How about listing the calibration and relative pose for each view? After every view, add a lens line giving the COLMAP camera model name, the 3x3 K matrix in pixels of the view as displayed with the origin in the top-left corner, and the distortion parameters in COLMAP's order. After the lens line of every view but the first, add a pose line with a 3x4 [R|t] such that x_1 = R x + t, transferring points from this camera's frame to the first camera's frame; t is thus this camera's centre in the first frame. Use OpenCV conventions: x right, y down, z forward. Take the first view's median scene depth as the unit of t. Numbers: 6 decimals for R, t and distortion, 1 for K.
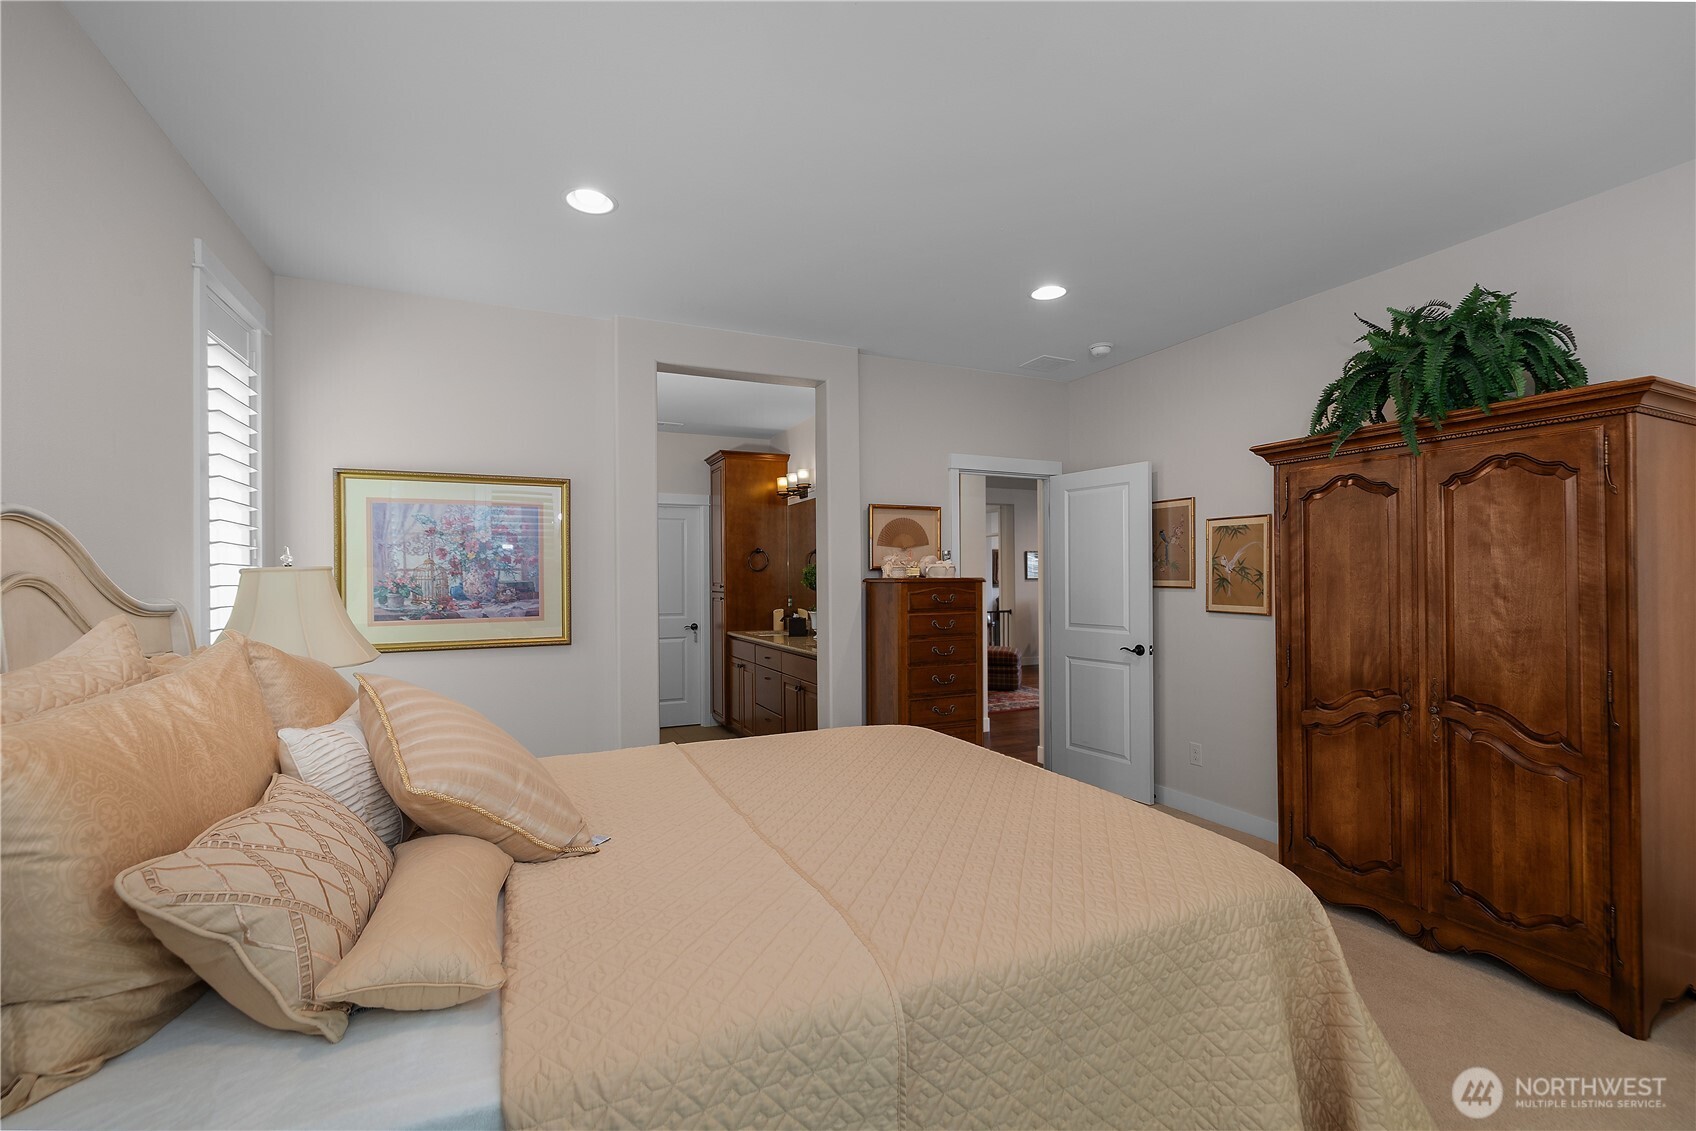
lens RADIAL K [[732.4, 0, 845.1], [0, 732.4, 568.7], [0, 0, 1]] dist [-0.000395, -0.000055]
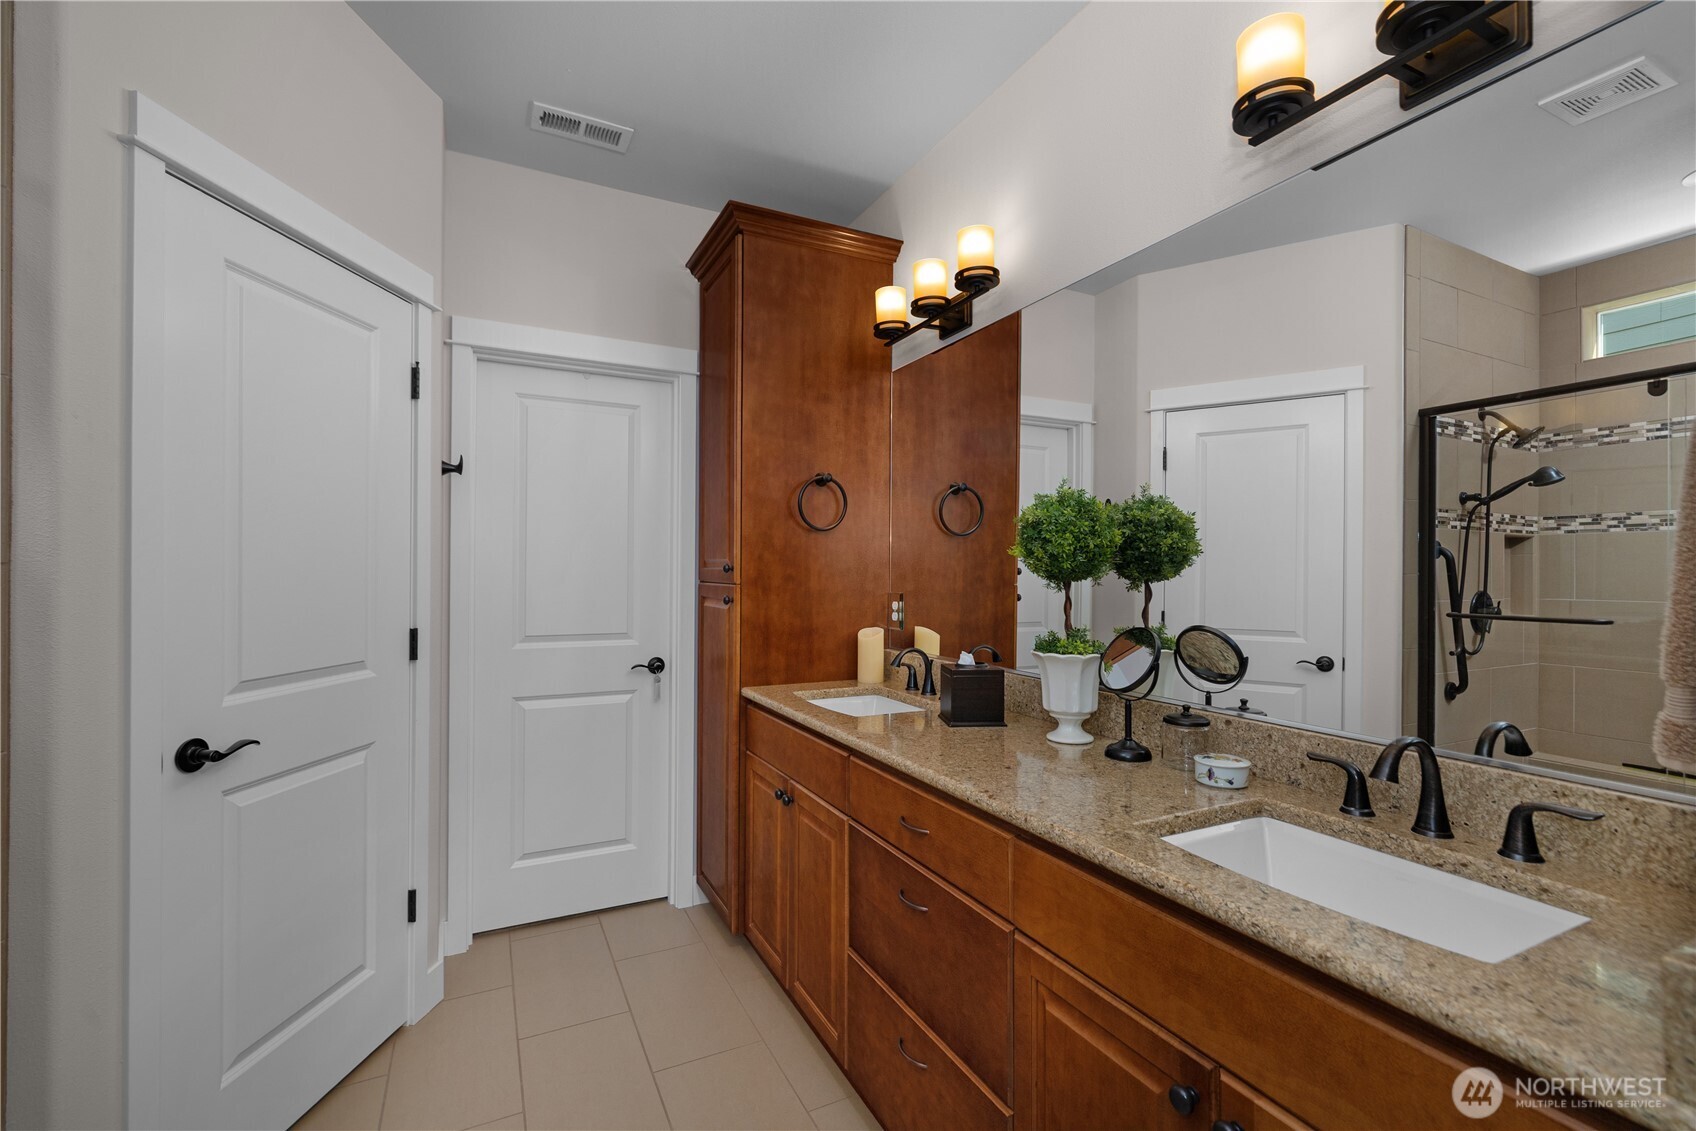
lens RADIAL K [[732.4, 0, 845.1], [0, 732.4, 568.7], [0, 0, 1]] dist [-0.000395, -0.000055]
pose [[0.999183, 0.012391, 0.038459, -0.120532], [-0.012879, 0.999839, 0.012476, 0.018639], [-0.038299, -0.012961, 0.999182, 0.605694]]
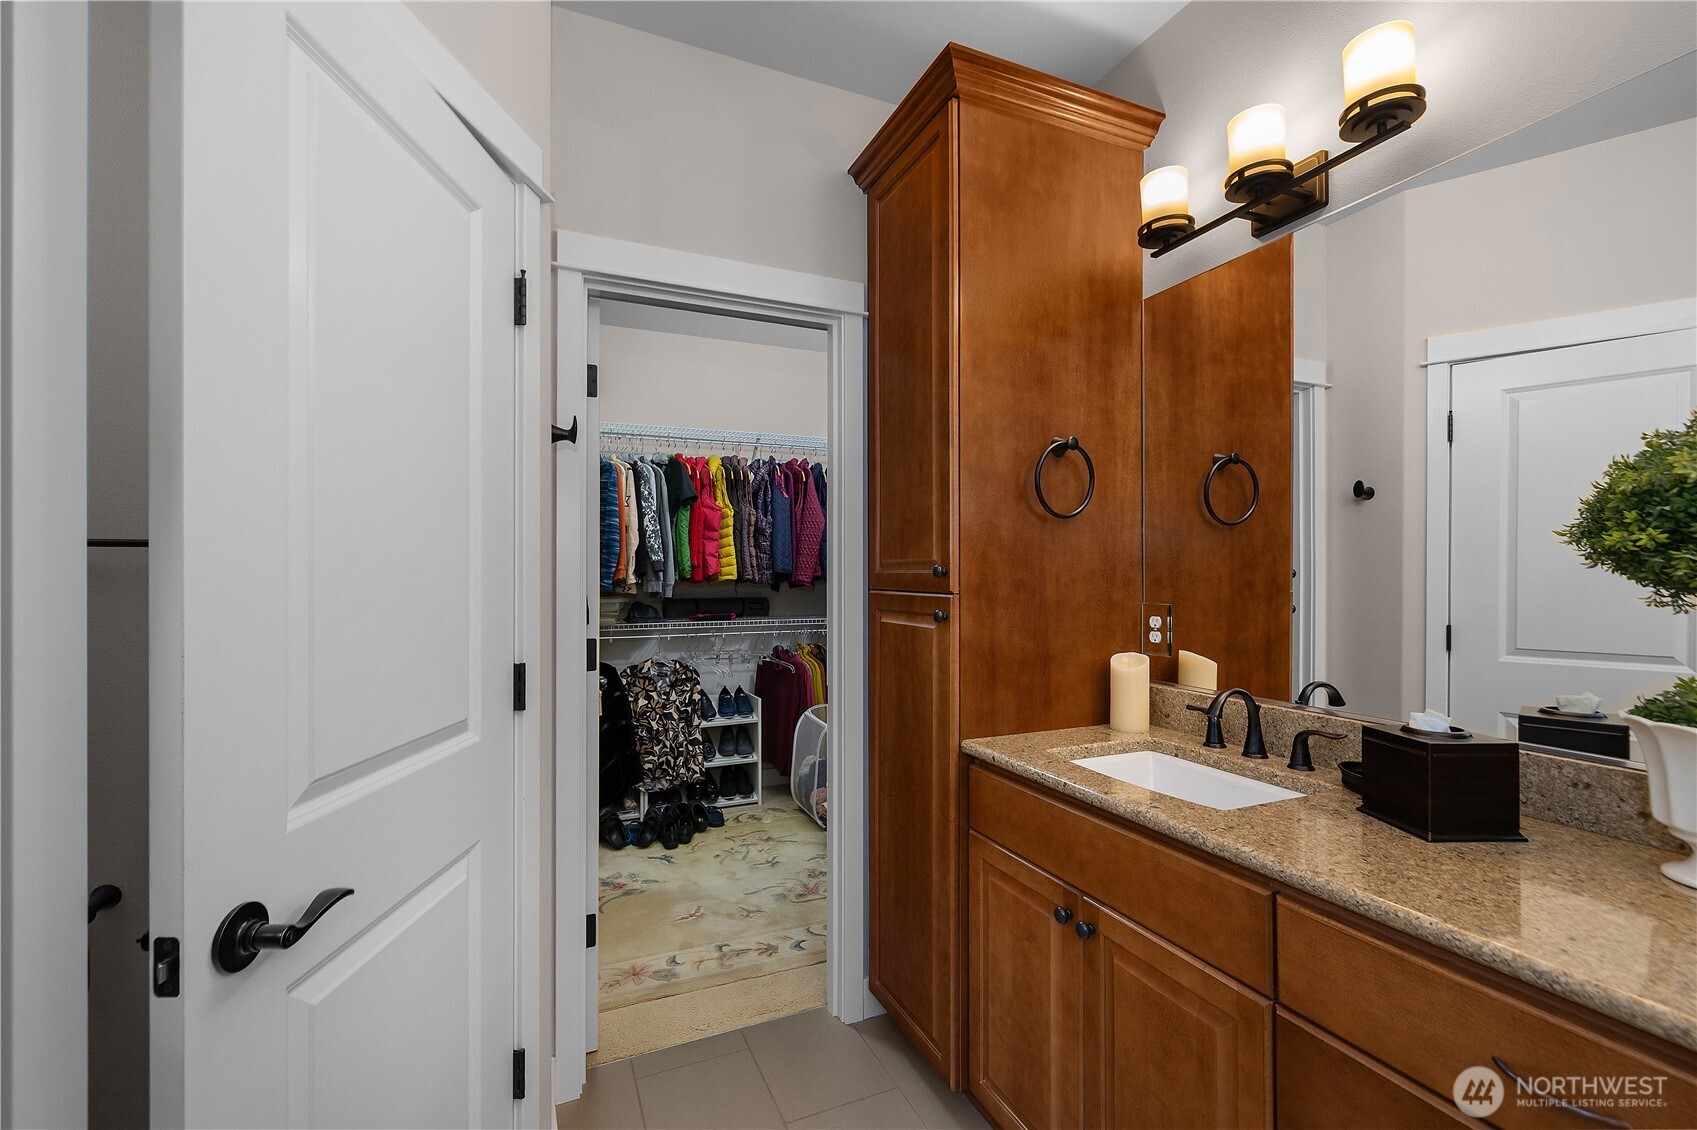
lens RADIAL K [[723.9, 0, 843.1], [0, 723.9, 571.0], [0, 0, 1]] dist [0.002949, 0.000352]
pose [[0.999835, 0.006758, -0.016876, -0.196492], [-0.006590, 0.999929, 0.009974, 0.021329], [0.016942, -0.009861, 0.999808, 0.718837]]
